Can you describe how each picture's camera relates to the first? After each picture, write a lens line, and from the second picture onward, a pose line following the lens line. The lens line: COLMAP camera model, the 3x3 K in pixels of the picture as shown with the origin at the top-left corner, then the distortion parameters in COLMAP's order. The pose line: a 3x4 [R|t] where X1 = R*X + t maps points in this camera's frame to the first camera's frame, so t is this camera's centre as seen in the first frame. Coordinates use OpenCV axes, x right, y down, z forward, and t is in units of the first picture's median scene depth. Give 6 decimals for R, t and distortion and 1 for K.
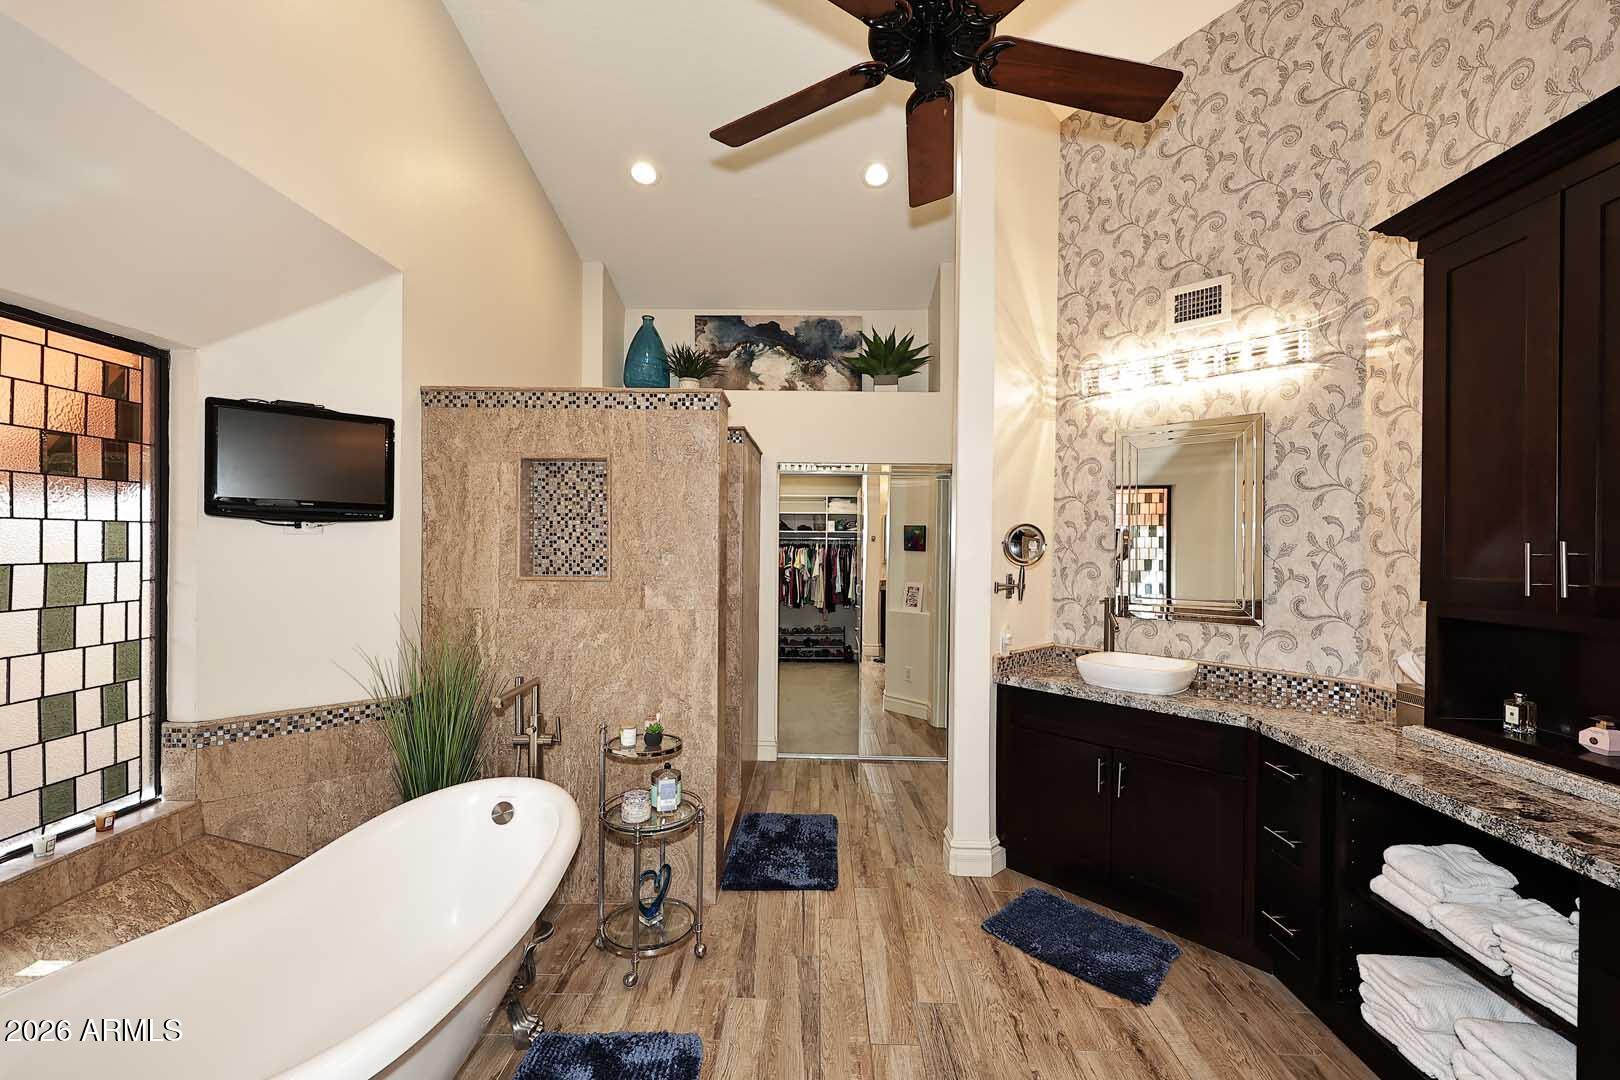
lens RADIAL K [[660.6, 0, 808.3], [0, 660.6, 543.0], [0, 0, 1]] dist [0.000033, 0.000327]
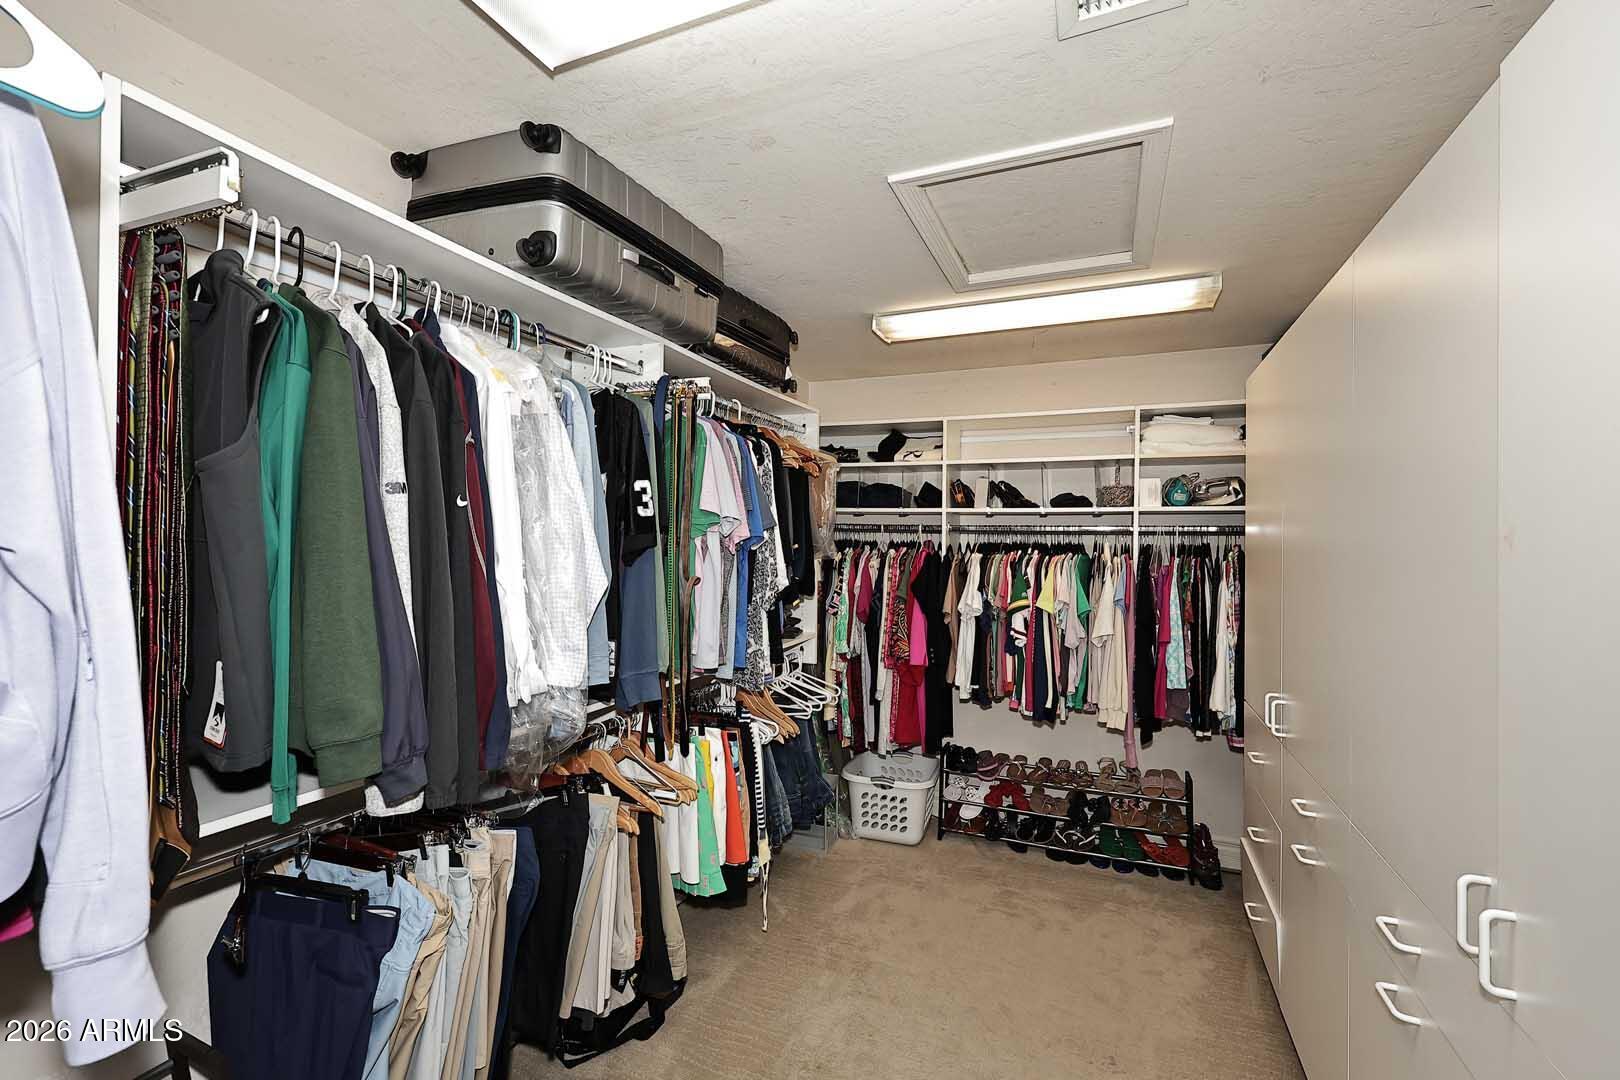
lens RADIAL K [[660.6, 0, 814.6], [0, 660.6, 536.6], [0, 0, 1]] dist [0.000033, 0.000327]
pose [[0.924952, 0.000397, -0.380085, 0.003846], [-0.001270, 0.999997, -0.002046, -0.002069], [0.380083, 0.002375, 0.924949, 0.816228]]
